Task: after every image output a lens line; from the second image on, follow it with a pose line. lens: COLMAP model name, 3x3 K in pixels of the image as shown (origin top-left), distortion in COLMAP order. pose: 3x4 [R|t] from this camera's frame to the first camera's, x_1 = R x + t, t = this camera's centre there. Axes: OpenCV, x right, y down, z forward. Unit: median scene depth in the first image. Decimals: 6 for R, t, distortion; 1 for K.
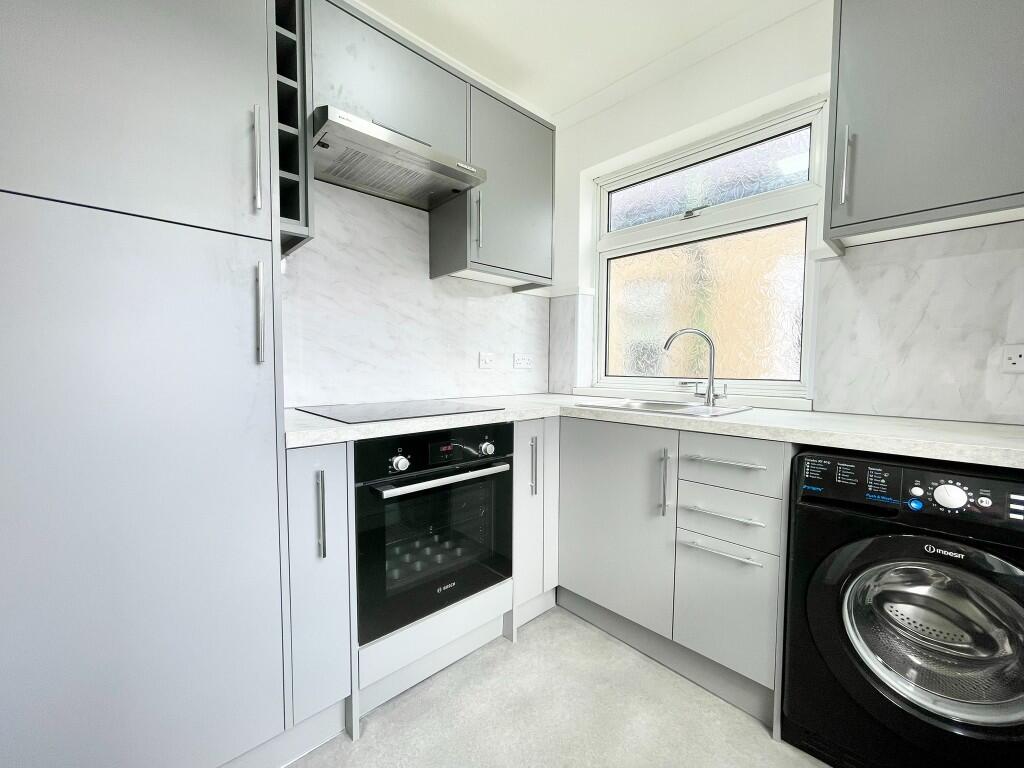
lens RADIAL K [[414.1, 0, 512.0], [0, 414.1, 385.7], [0, 0, 1]] dist [-0.000854, 0.000051]
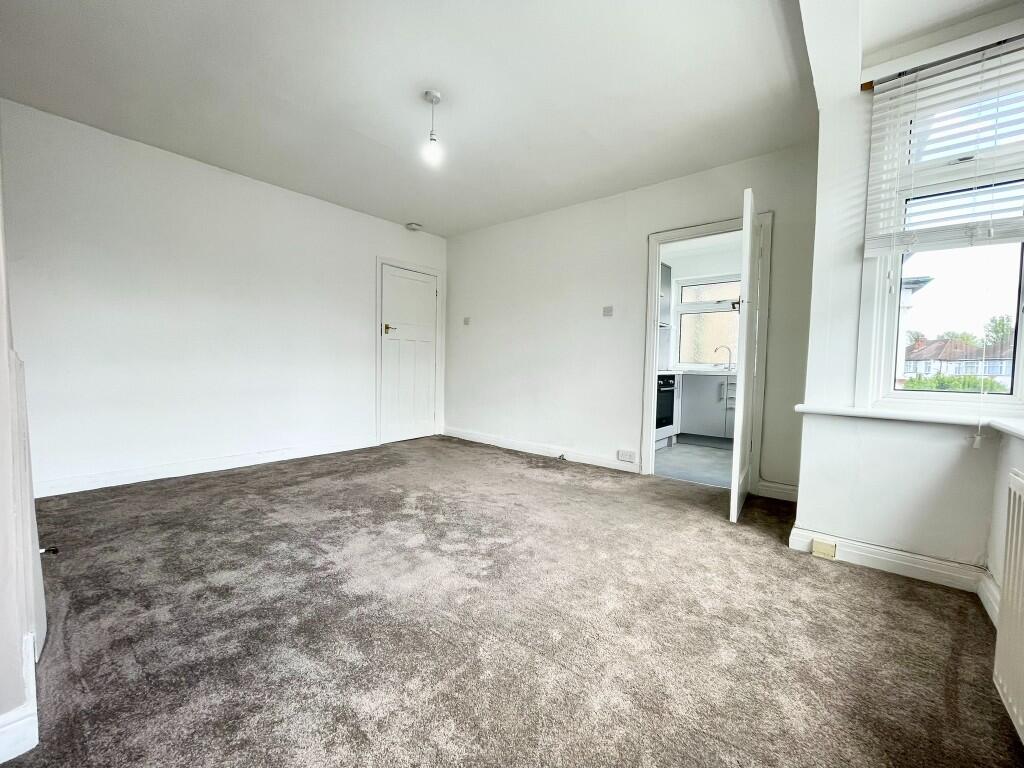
lens RADIAL K [[414.1, 0, 514.4], [0, 414.1, 379.8], [0, 0, 1]] dist [-0.000854, 0.000051]
pose [[0.992640, 0.008463, 0.120806, -1.654587], [-0.007522, 0.999938, -0.008245, 0.169229], [-0.120869, 0.007276, 0.992642, -2.064053]]
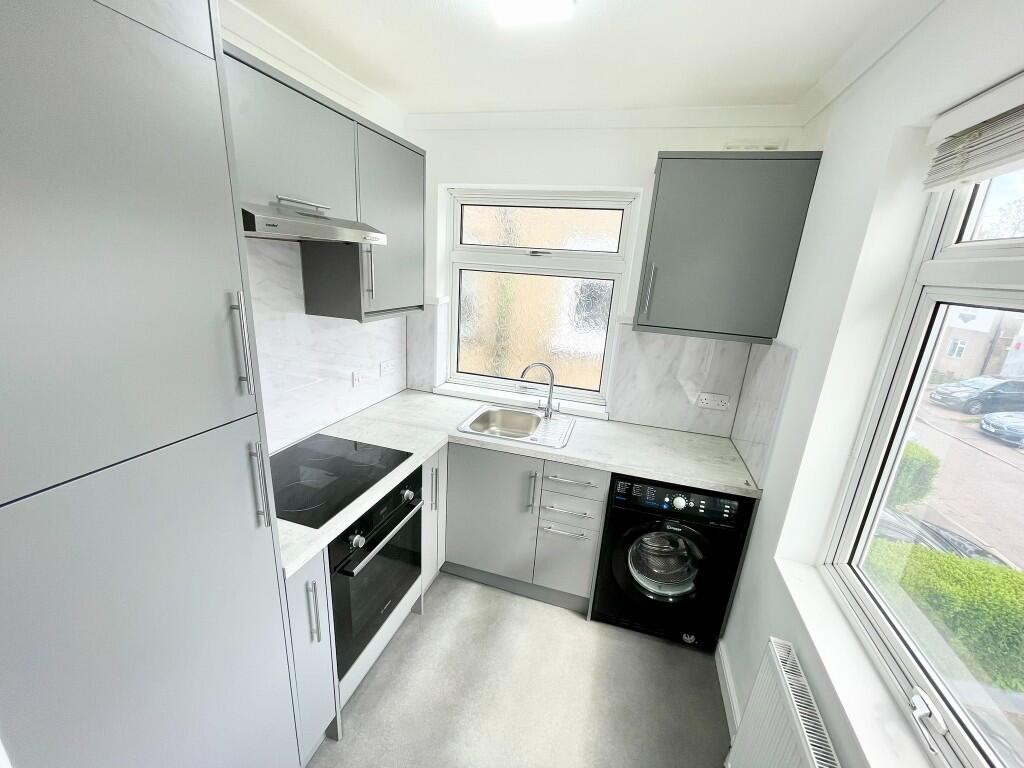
lens RADIAL K [[414.1, 0, 511.7], [0, 414.1, 386.4], [0, 0, 1]] dist [-0.000854, 0.000051]
pose [[0.866808, -0.092311, 0.490023, -0.353116], [-0.033900, 0.969532, 0.242606, -0.449296], [-0.497489, -0.226905, 0.837269, -0.091666]]
